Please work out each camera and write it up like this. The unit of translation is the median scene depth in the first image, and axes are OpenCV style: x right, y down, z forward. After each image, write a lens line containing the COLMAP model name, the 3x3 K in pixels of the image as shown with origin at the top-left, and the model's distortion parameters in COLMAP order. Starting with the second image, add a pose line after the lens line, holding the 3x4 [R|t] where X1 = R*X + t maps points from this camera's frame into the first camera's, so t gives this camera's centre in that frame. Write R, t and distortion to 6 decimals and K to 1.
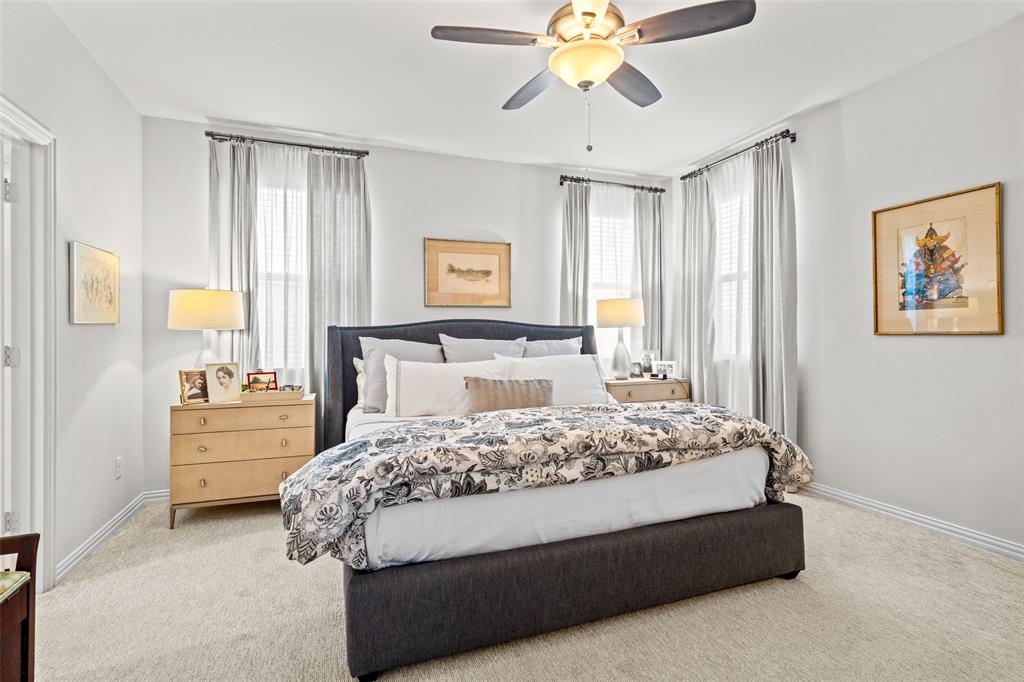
lens RADIAL K [[469.3, 0, 509.8], [0, 469.3, 335.1], [0, 0, 1]] dist [-0.006694, 0.001669]
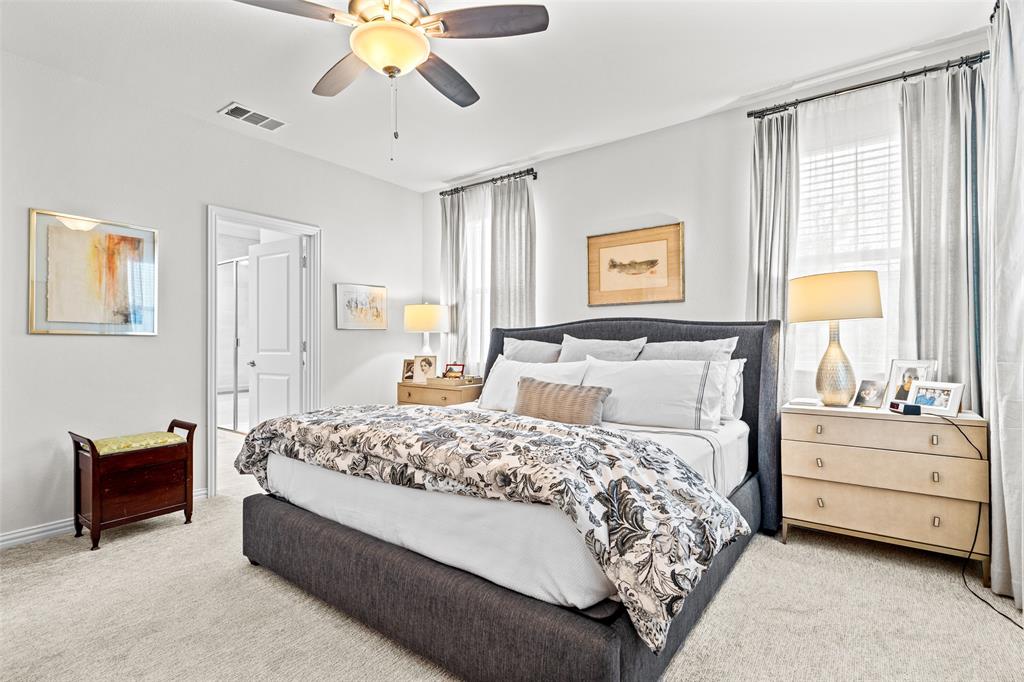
lens RADIAL K [[465.0, 0, 513.3], [0, 465.0, 340.2], [0, 0, 1]] dist [-0.002245, 0.000485]
pose [[0.566788, 0.001930, -0.823861, 0.615063], [0.000044, 0.999997, 0.002372, 0.008362], [0.823864, -0.001381, 0.566786, 0.371619]]
